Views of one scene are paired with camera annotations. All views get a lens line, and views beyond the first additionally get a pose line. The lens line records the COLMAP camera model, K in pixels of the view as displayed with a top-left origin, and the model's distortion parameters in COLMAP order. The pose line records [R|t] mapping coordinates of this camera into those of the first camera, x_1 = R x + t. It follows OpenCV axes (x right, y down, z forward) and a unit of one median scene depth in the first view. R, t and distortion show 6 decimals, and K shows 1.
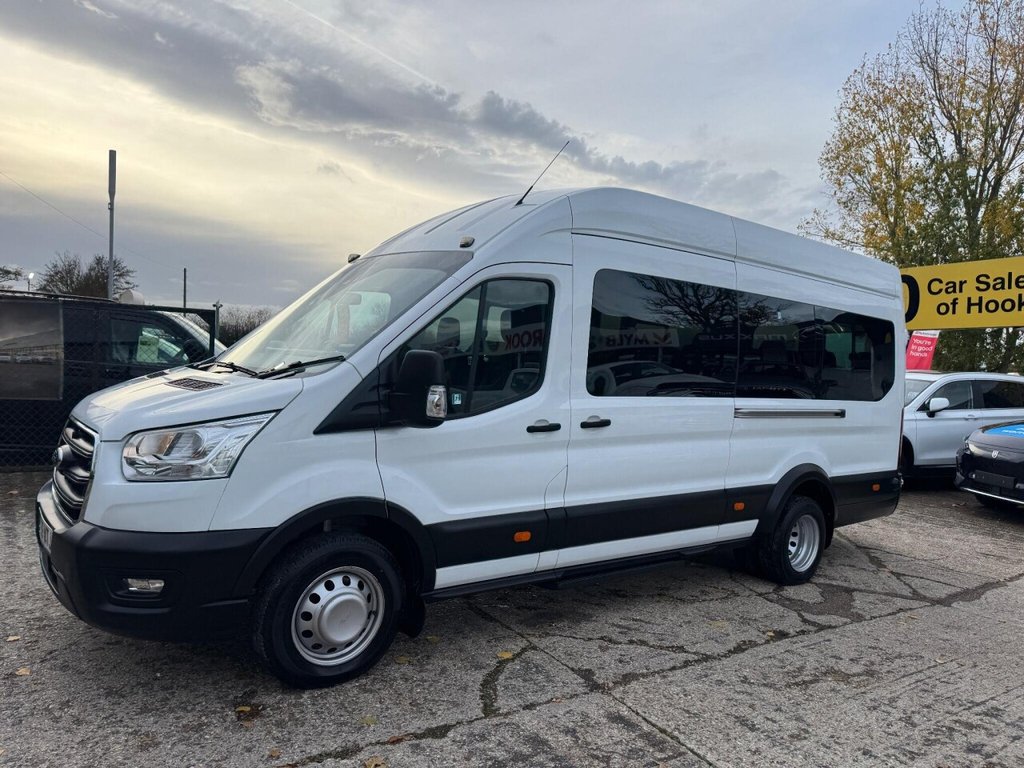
lens RADIAL K [[722.5, 0, 519.0], [0, 722.5, 384.5], [0, 0, 1]] dist [0.045667, -0.050512]
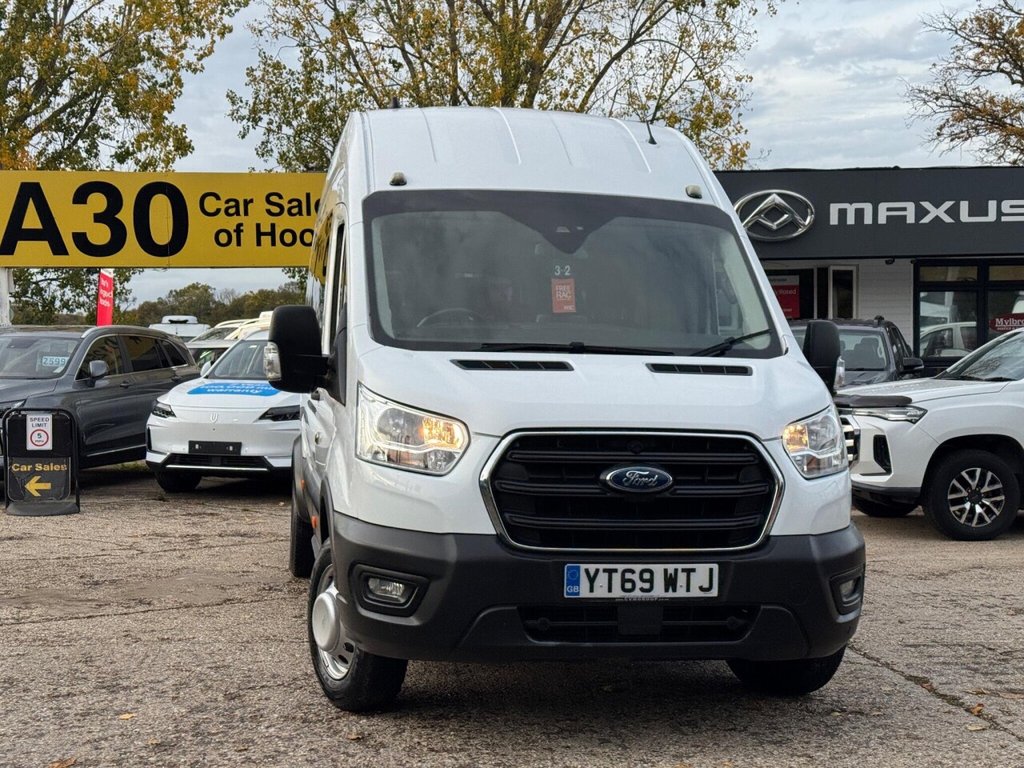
lens RADIAL K [[1414.9, 0, 504.4], [0, 1414.9, 399.5], [0, 0, 1]] dist [0.206310, -0.449147]
pose [[0.489939, -0.069854, 0.868954, -1.074532], [0.041767, 0.997521, 0.056641, -0.036707], [-0.870756, 0.008543, 0.491642, 0.235802]]
